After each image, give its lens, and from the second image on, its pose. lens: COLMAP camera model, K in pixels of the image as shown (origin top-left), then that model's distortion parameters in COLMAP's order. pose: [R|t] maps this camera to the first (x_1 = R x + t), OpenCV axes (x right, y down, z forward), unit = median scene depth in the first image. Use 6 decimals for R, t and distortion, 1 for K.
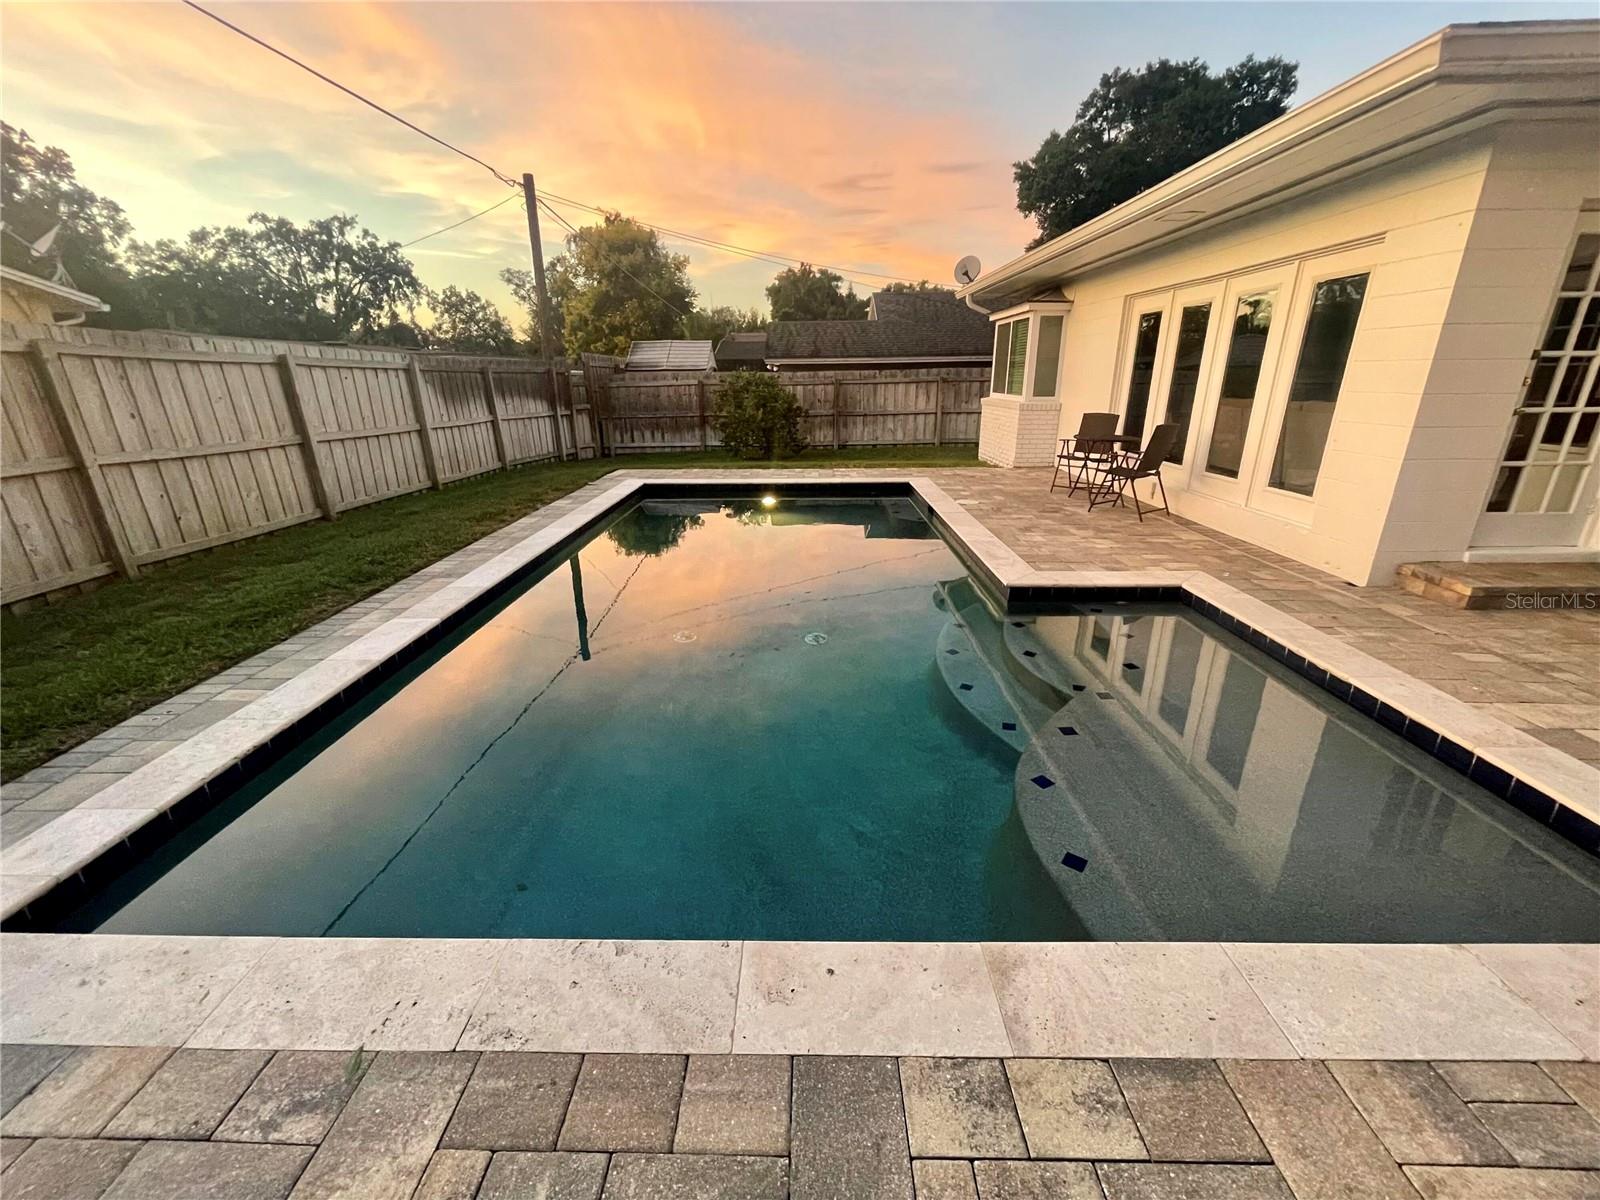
lens RADIAL K [[651.1, 0, 795.0], [0, 651.1, 603.5], [0, 0, 1]] dist [-0.001753, -0.000994]
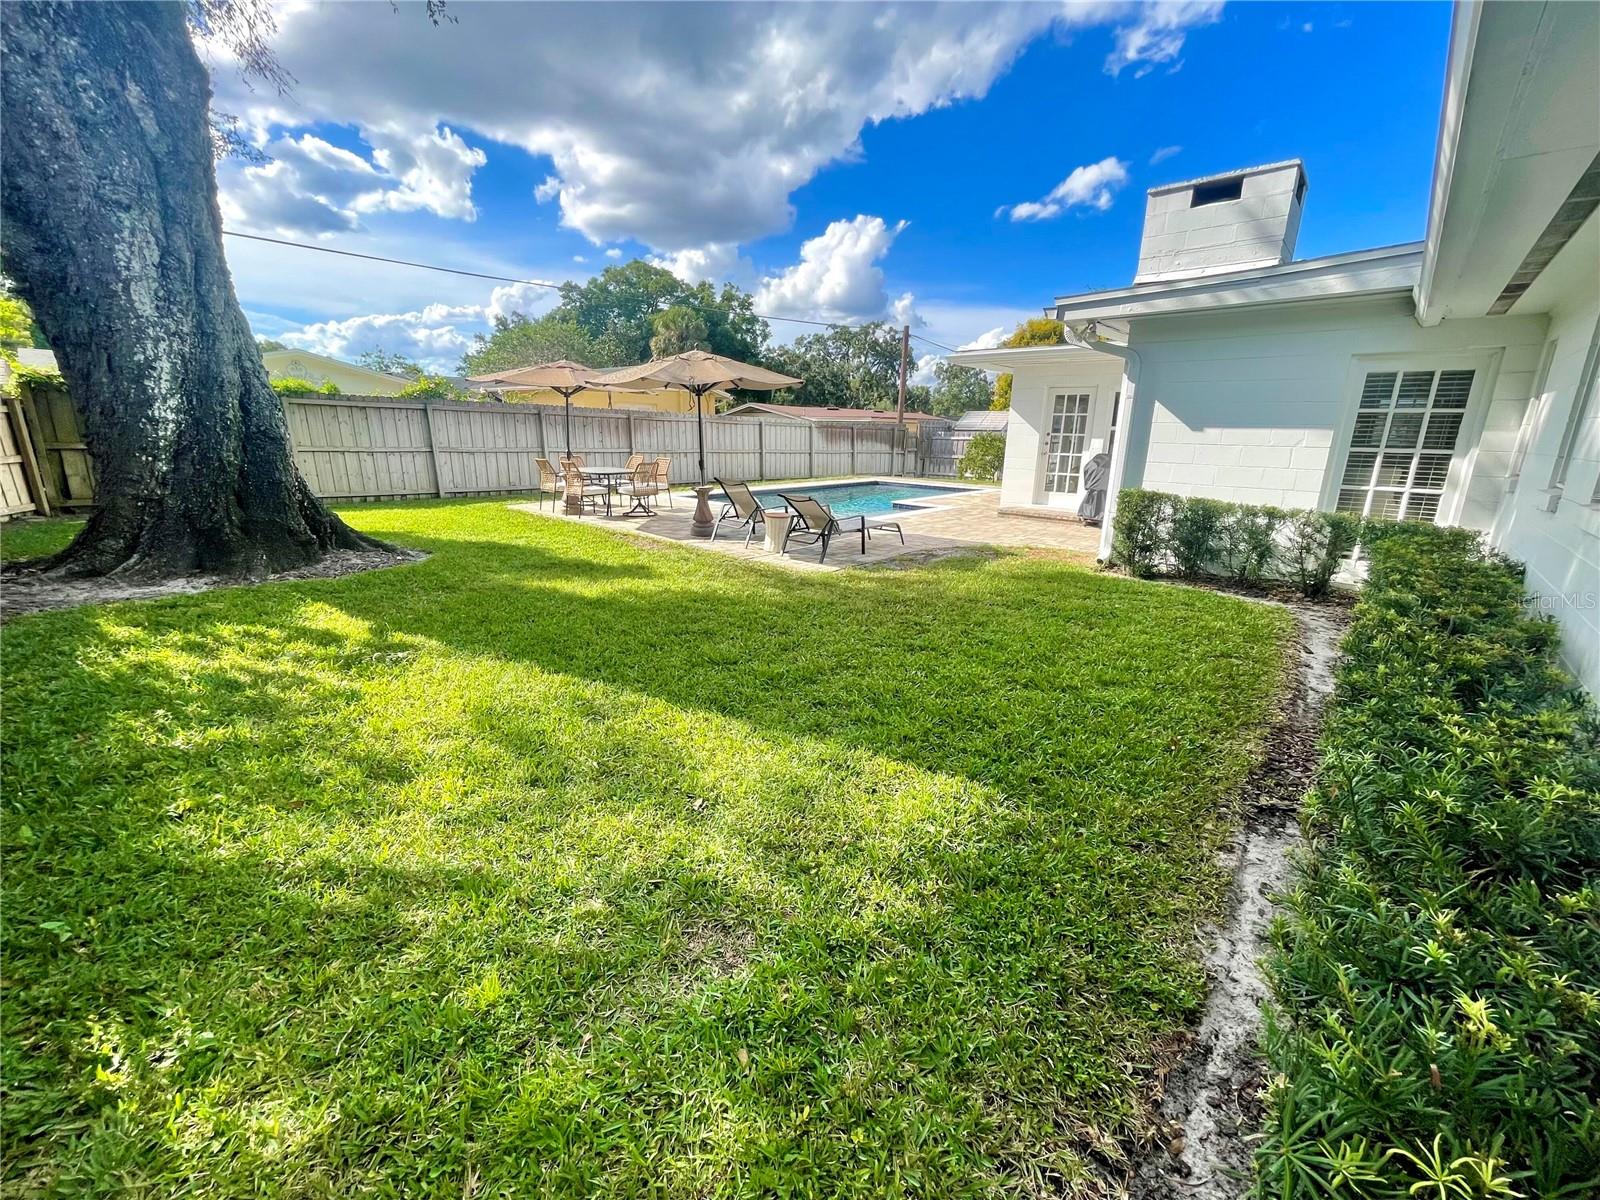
lens RADIAL K [[651.1, 0, 803.2], [0, 651.1, 604.2], [0, 0, 1]] dist [-0.001753, -0.000994]
pose [[0.763354, 0.190639, -0.617210, 0.204639], [-0.236387, 0.971628, 0.007750, 0.053950], [0.601176, 0.139984, 0.786760, -0.168371]]
